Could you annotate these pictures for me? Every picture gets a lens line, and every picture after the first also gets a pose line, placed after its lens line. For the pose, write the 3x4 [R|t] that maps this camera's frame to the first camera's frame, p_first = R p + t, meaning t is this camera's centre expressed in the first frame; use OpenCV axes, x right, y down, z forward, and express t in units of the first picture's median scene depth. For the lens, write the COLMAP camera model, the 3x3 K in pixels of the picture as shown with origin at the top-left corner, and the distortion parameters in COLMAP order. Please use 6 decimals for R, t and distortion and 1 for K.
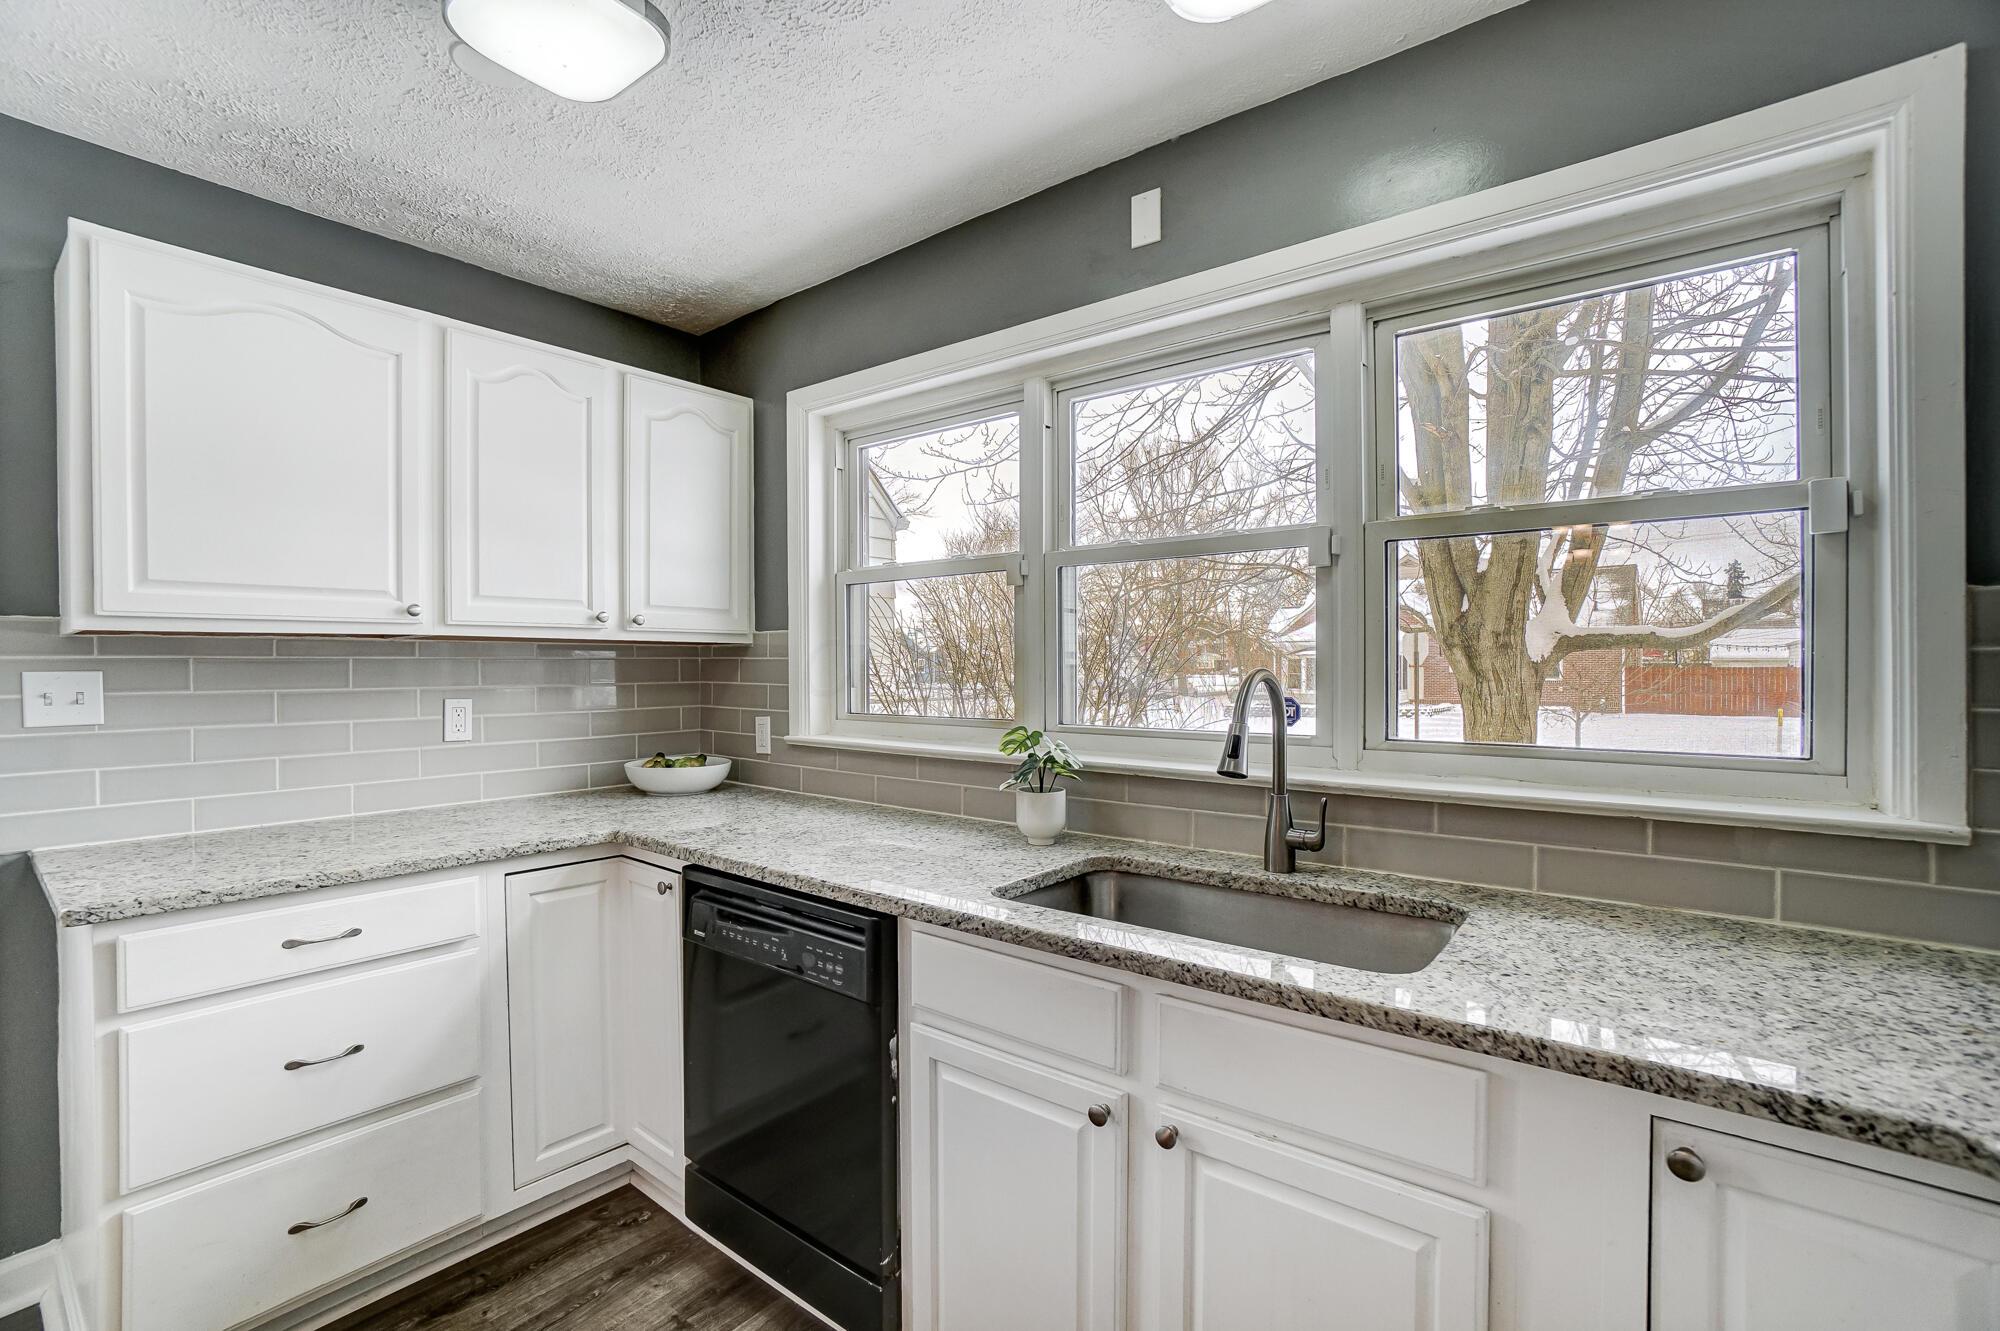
lens RADIAL K [[889.4, 0, 1000.0], [0, 889.4, 665.5], [0, 0, 1]] dist [-0.067911, 0.026115]
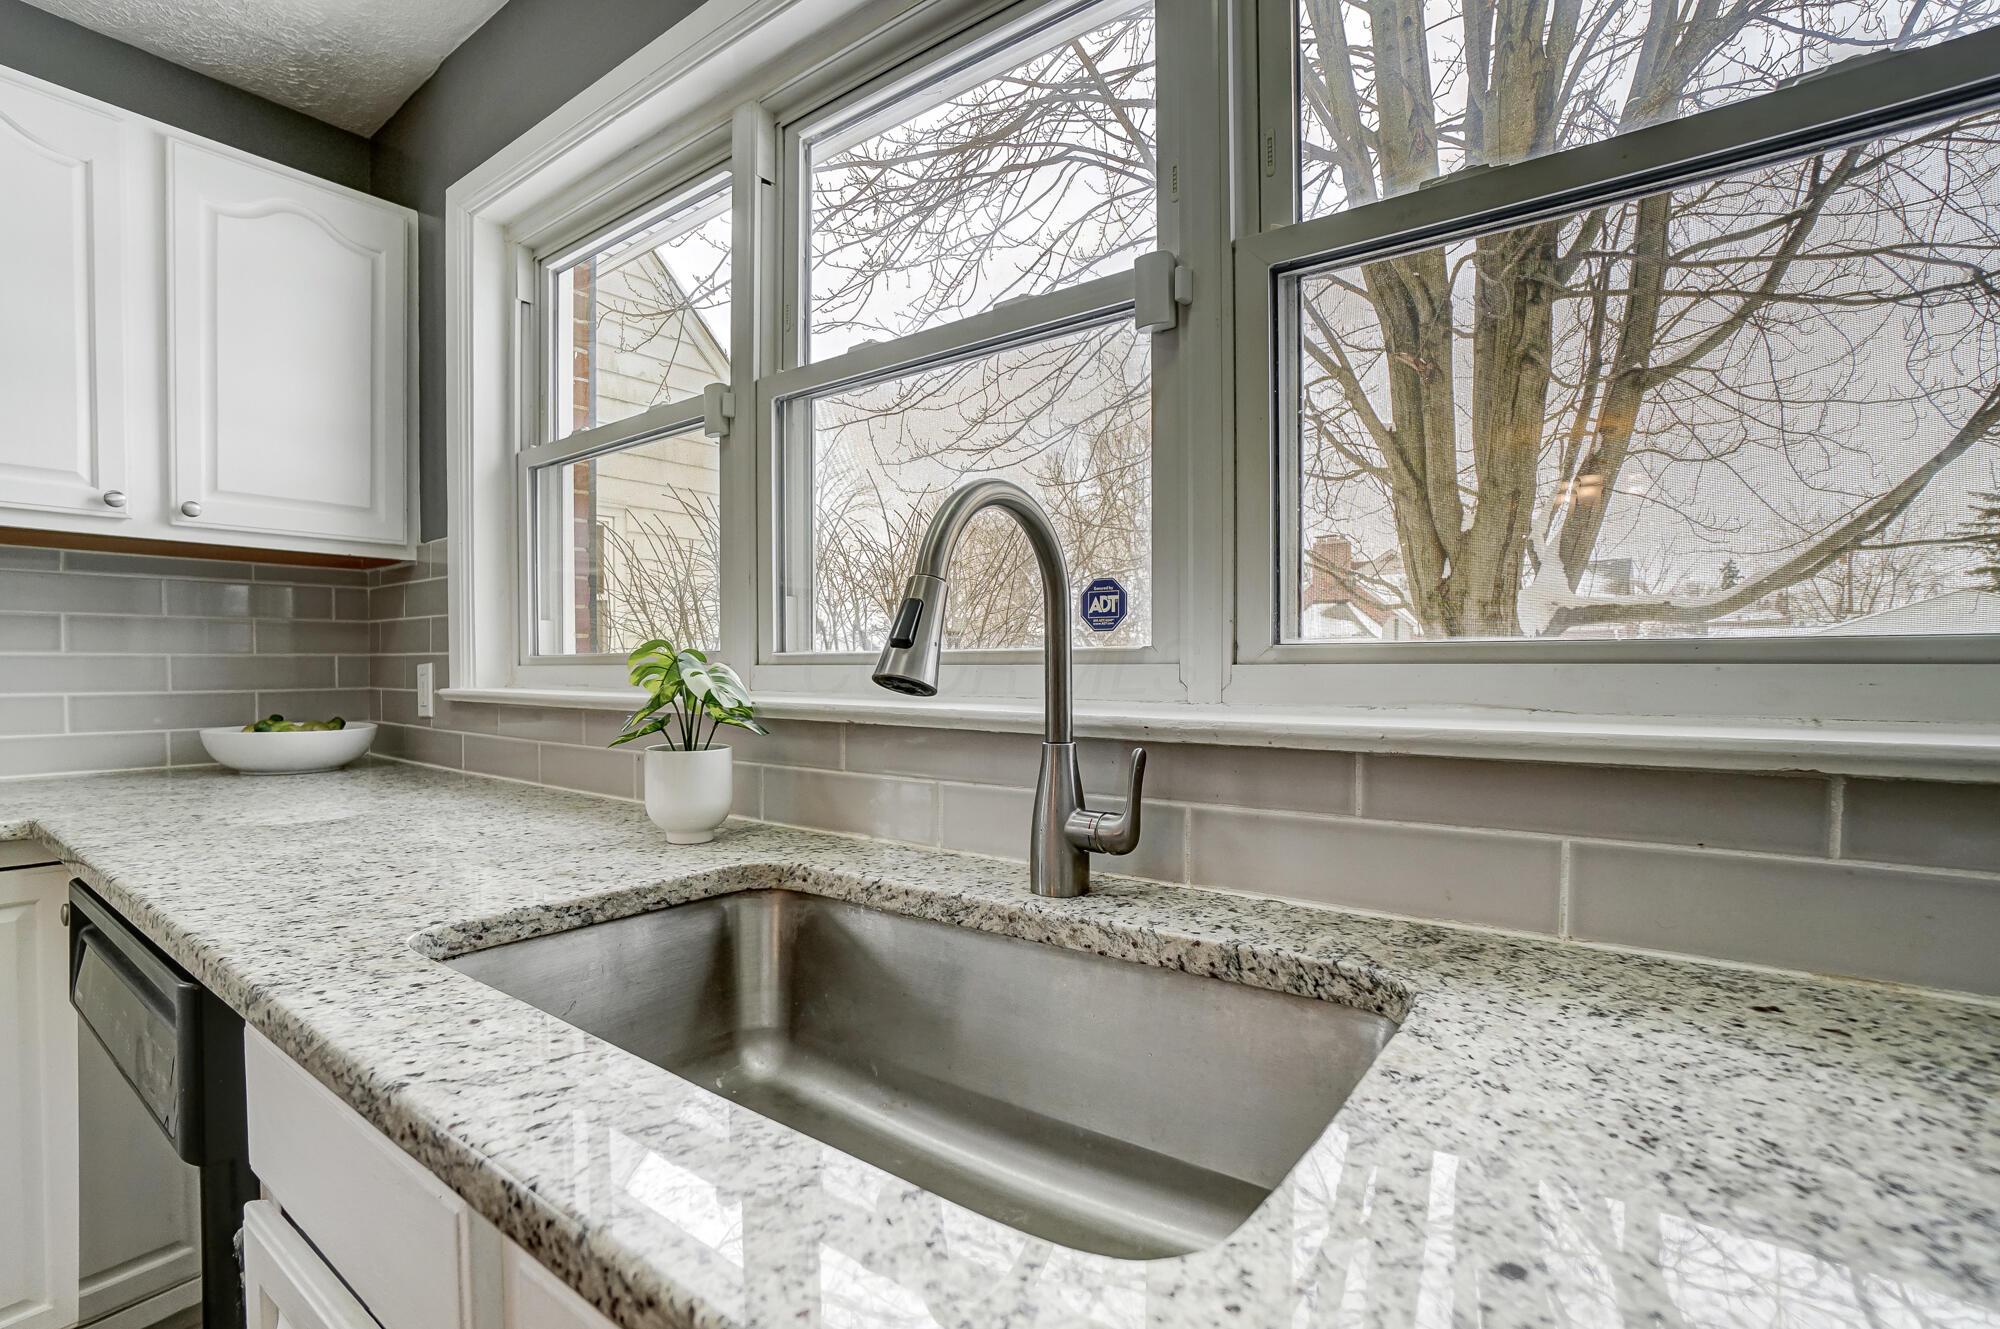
lens RADIAL K [[922.8, 0, 985.3], [0, 922.8, 686.4], [0, 0, 1]] dist [-0.064220, 0.021268]
pose [[0.999879, 0.000091, 0.015576, 0.245355], [-0.000364, 0.999847, 0.017505, 0.095699], [-0.015572, -0.017508, 0.999725, 0.430650]]
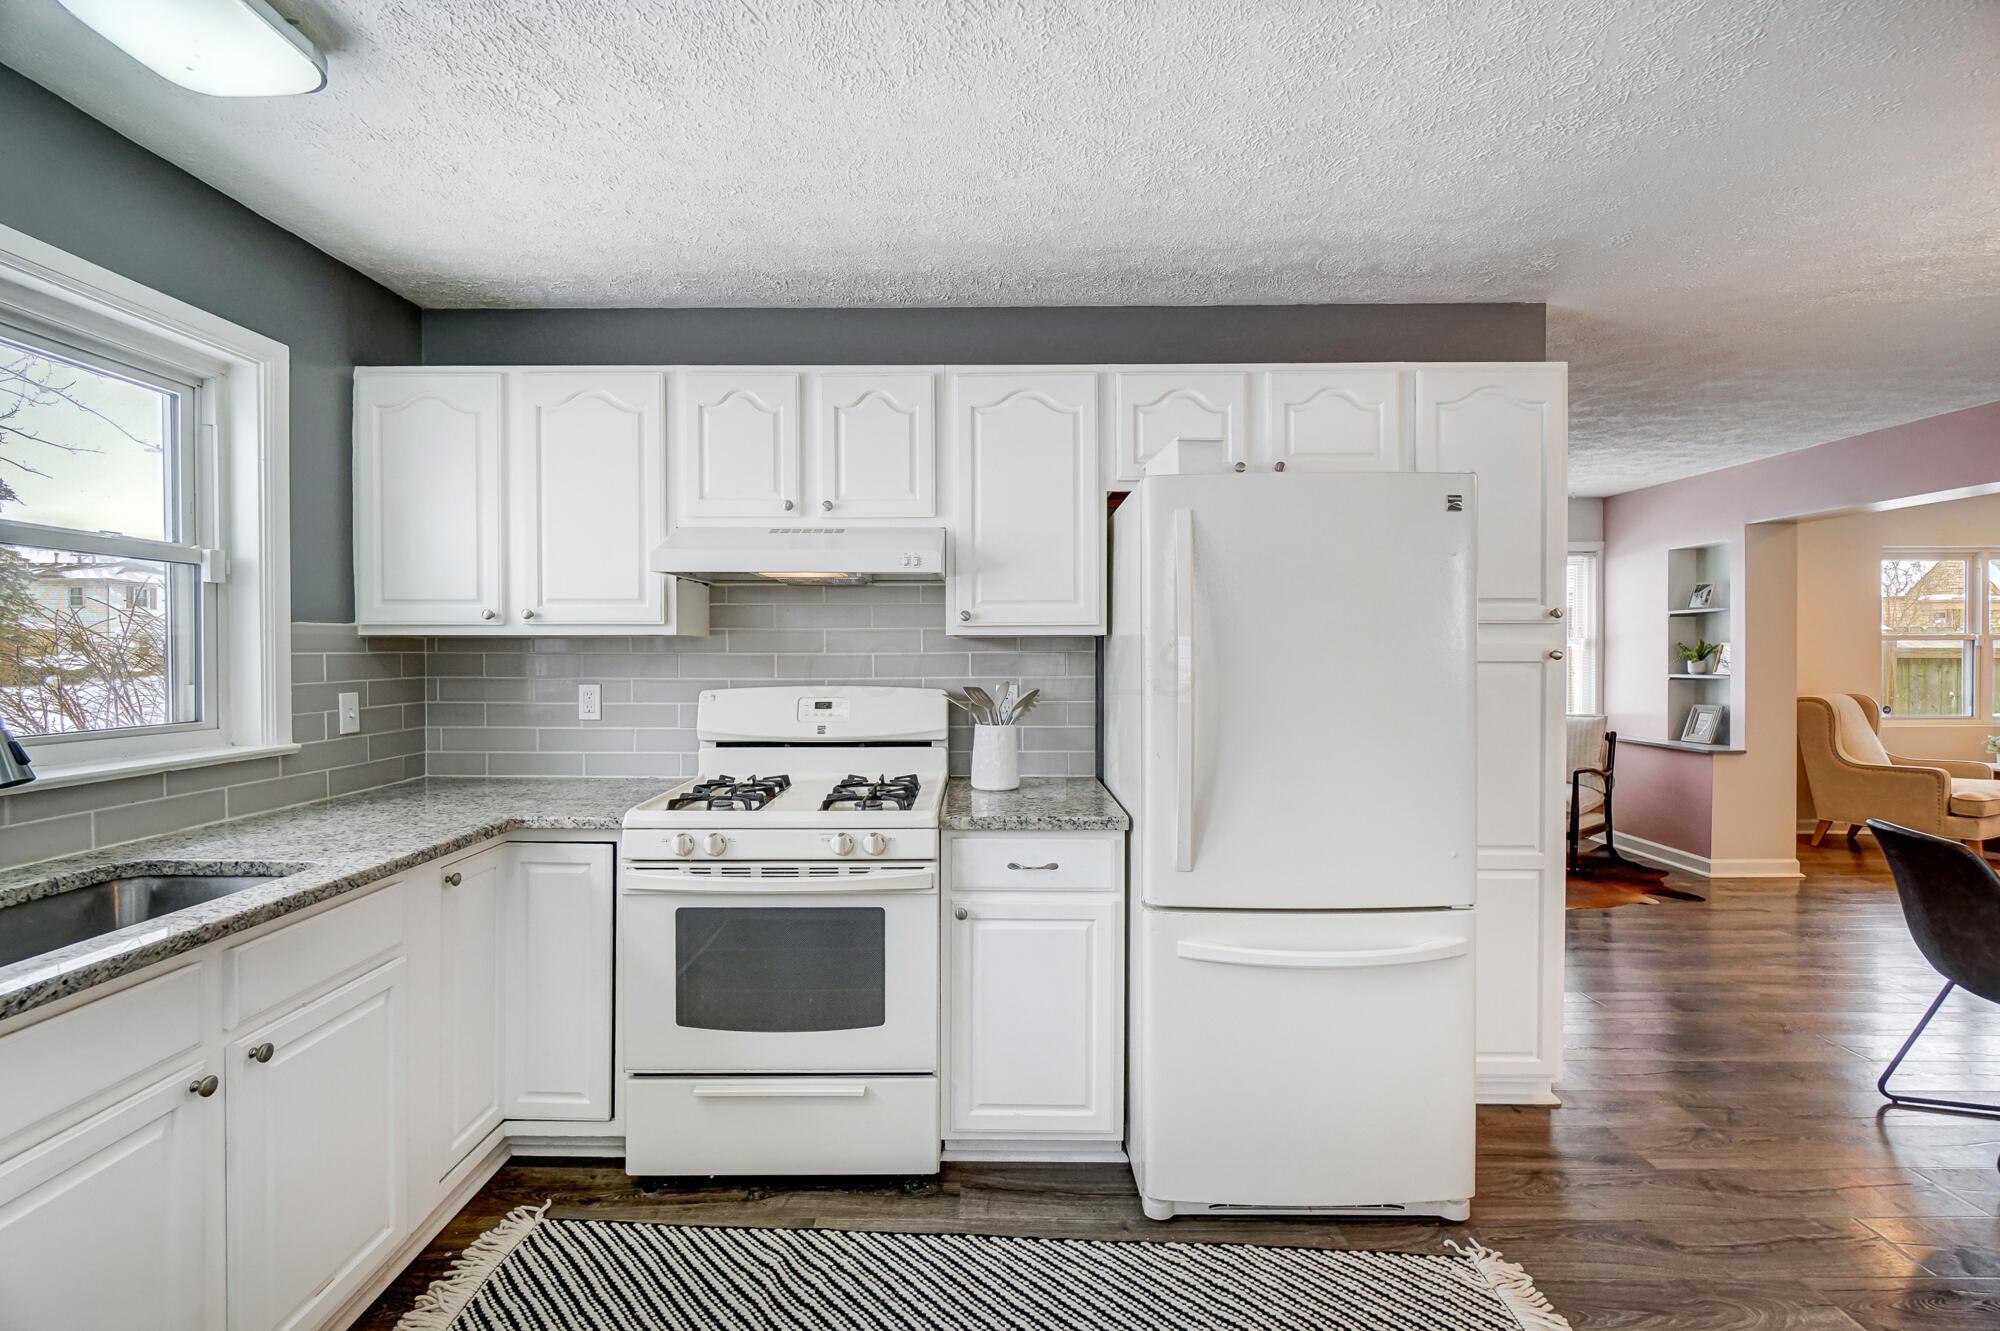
lens RADIAL K [[862.0, 0, 979.6], [0, 862.0, 652.9], [0, 0, 1]] dist [0.000073, -0.000094]
pose [[-0.613310, 0.001034, 0.789841, -0.898277], [0.001982, 0.999998, 0.000229, -0.010572], [-0.789840, 0.001706, -0.613311, 0.621151]]
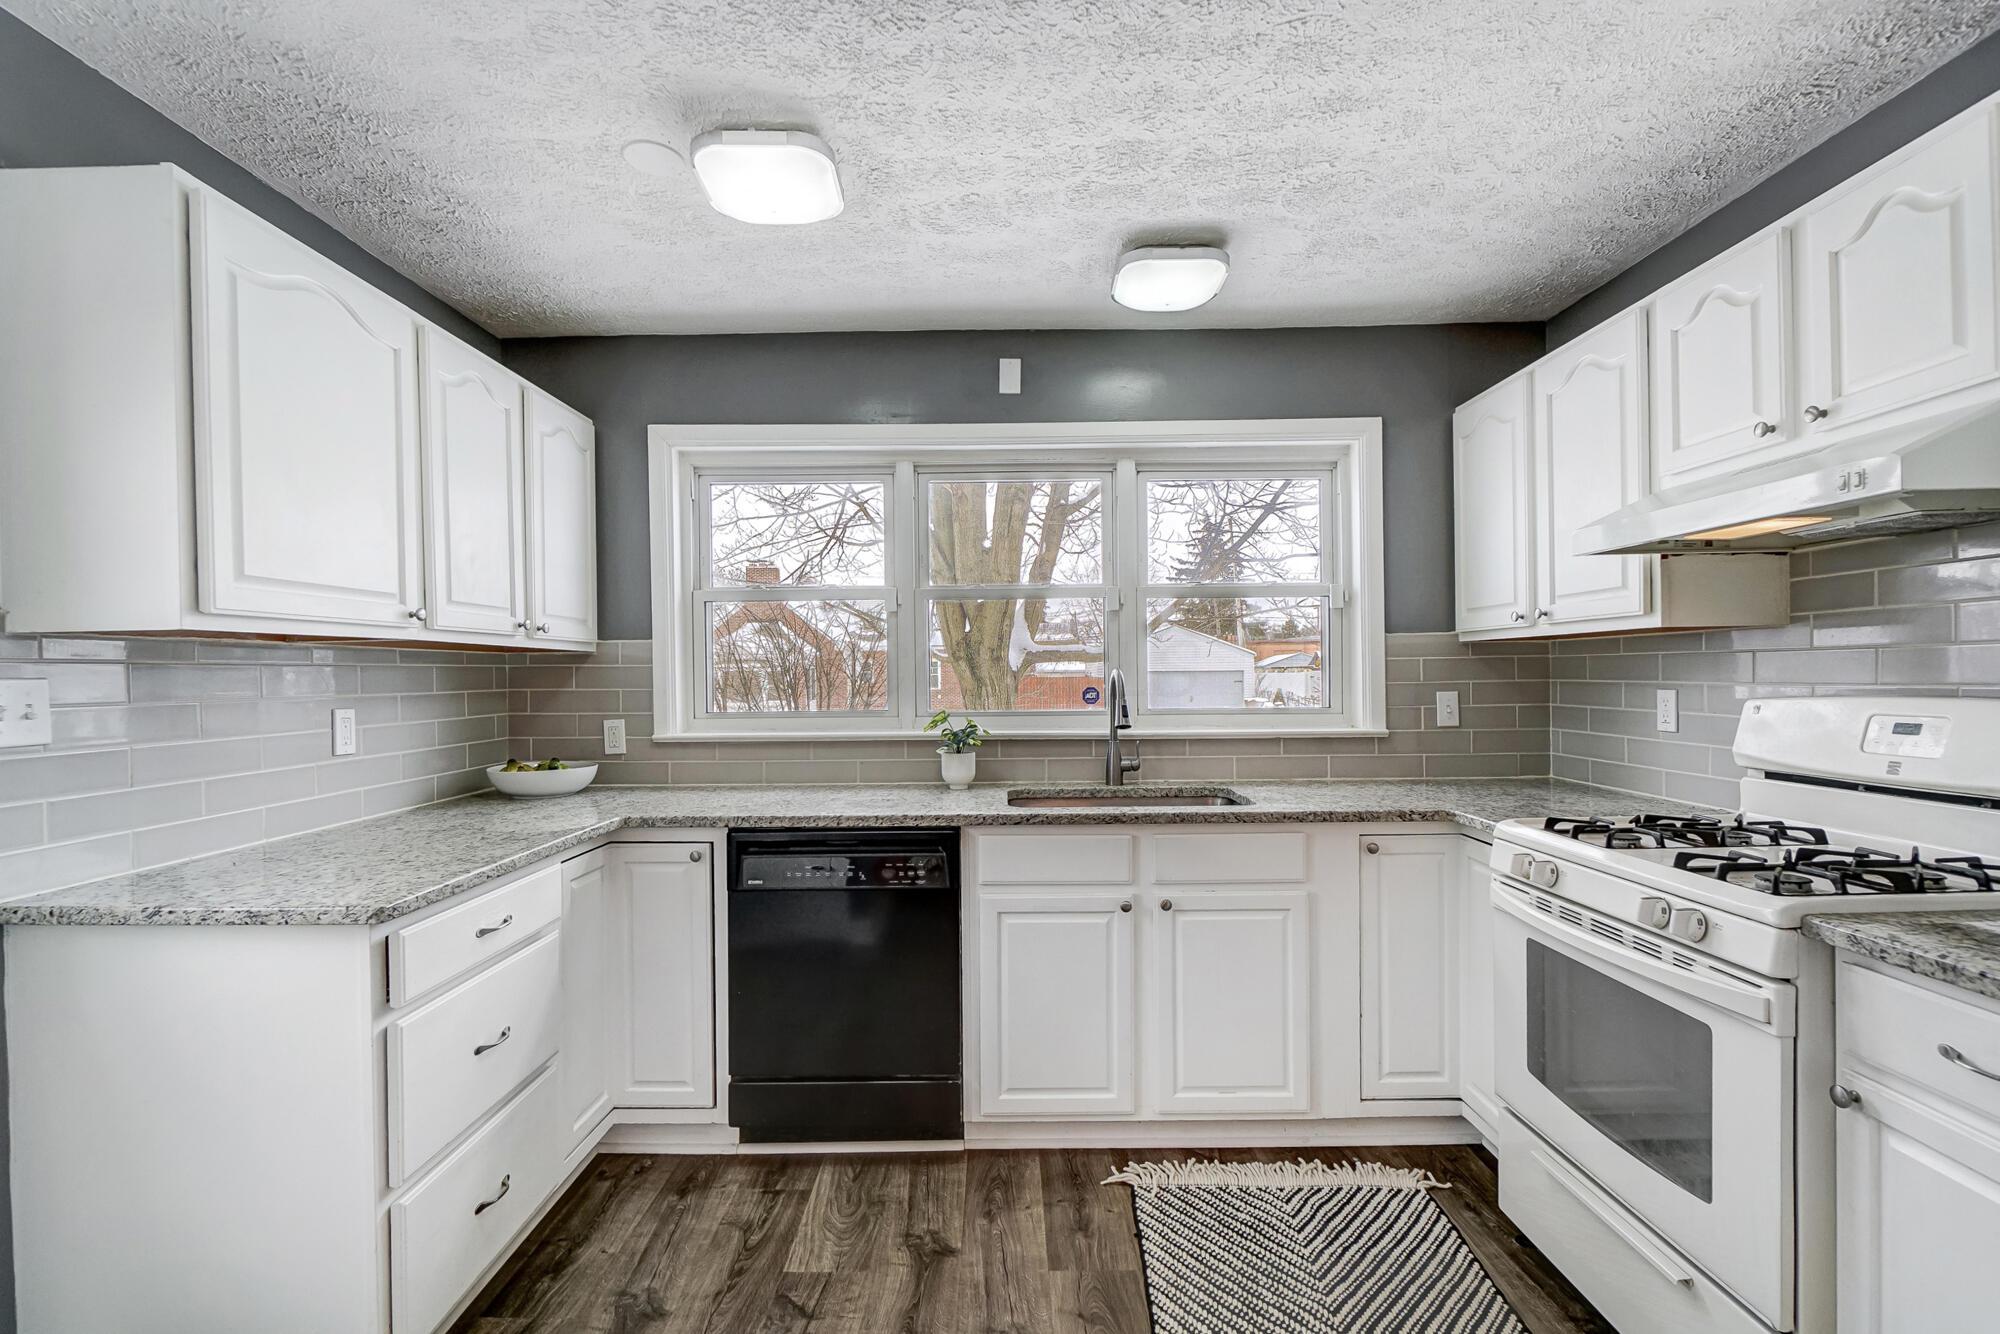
lens RADIAL K [[910.6, 0, 1000.0], [0, 910.6, 667.0], [0, 0, 1]] dist [-0.001932, -0.000673]
pose [[0.782482, -0.001451, 0.622672, -0.896383], [0.010377, 0.999889, -0.010711, 0.015700], [-0.622587, 0.014843, 0.782410, -0.243942]]
